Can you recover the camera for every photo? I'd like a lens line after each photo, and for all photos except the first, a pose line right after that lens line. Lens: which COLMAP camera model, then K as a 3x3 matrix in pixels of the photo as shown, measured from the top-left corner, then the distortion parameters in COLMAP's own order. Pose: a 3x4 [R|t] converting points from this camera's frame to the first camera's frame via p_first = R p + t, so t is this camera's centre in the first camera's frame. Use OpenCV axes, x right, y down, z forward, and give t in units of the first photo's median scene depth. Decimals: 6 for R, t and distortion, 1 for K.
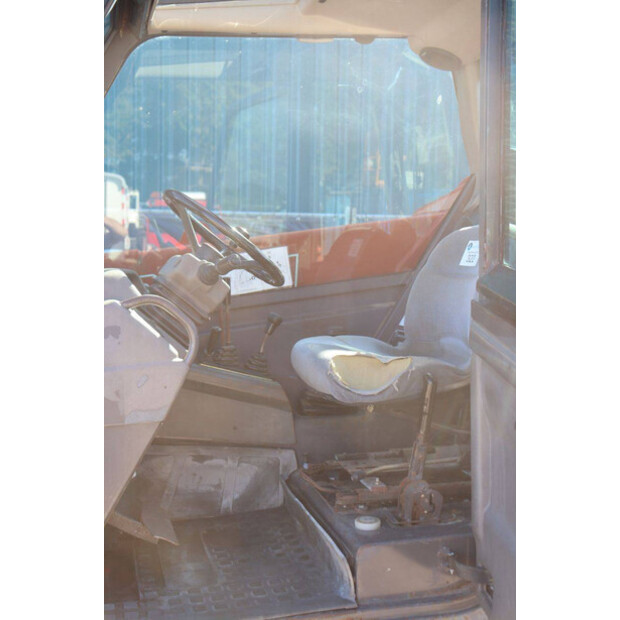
lens RADIAL K [[886.7, 0, 310.0], [0, 886.7, 310.0], [0, 0, 1]] dist [0.033753, 0.054697]
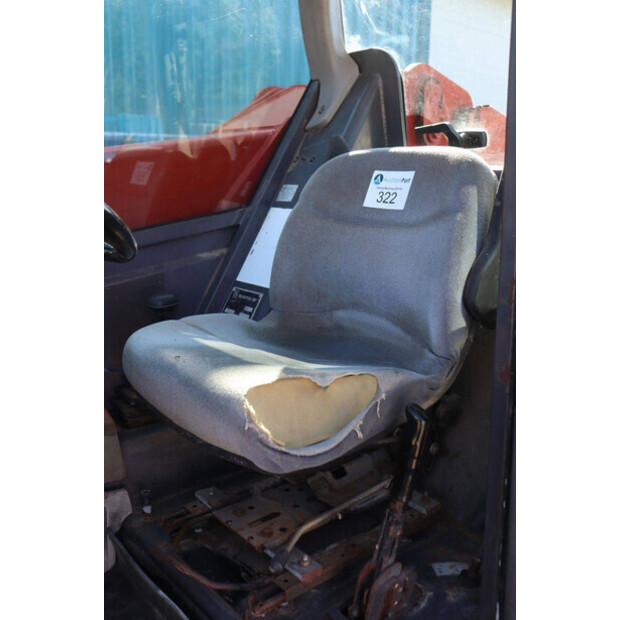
lens RADIAL K [[621.5, 0, 310.0], [0, 621.5, 310.0], [0, 0, 1]] dist [-0.131913, 0.258033]
pose [[0.891610, -0.094892, 0.442749, -0.091749], [0.019450, 0.984918, 0.171924, -0.055200], [-0.452386, -0.144677, 0.880009, 0.587925]]
